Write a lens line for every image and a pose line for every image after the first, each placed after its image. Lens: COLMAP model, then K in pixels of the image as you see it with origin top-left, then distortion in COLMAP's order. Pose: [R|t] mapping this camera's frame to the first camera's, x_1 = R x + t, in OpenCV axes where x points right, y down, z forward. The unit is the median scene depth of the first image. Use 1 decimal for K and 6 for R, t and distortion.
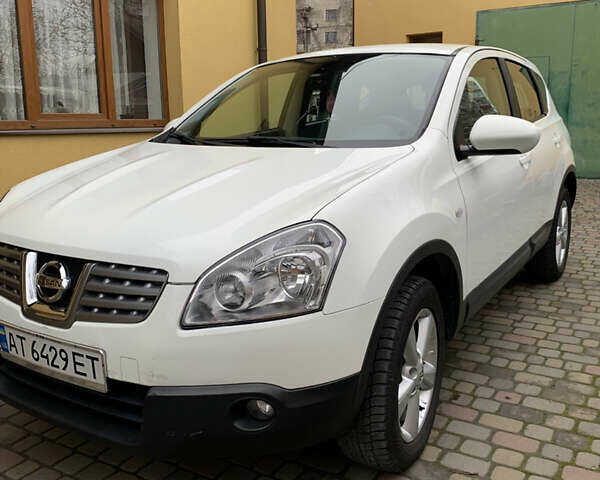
lens RADIAL K [[613.3, 0, 300.0], [0, 613.3, 240.0], [0, 0, 1]] dist [-0.004281, -0.004783]
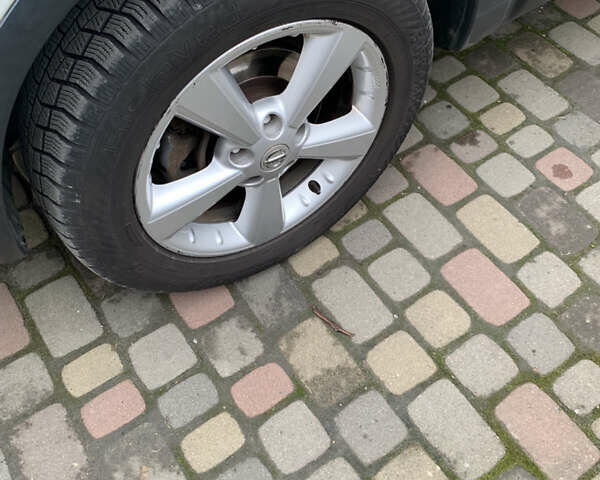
lens RADIAL K [[613.3, 0, 300.0], [0, 613.3, 240.0], [0, 0, 1]] dist [-0.004281, -0.004783]
pose [[0.918149, 0.329987, -0.219343, 0.307651], [-0.082869, 0.701243, 0.708090, -0.050777], [0.387473, -0.631955, 0.671191, 0.612100]]
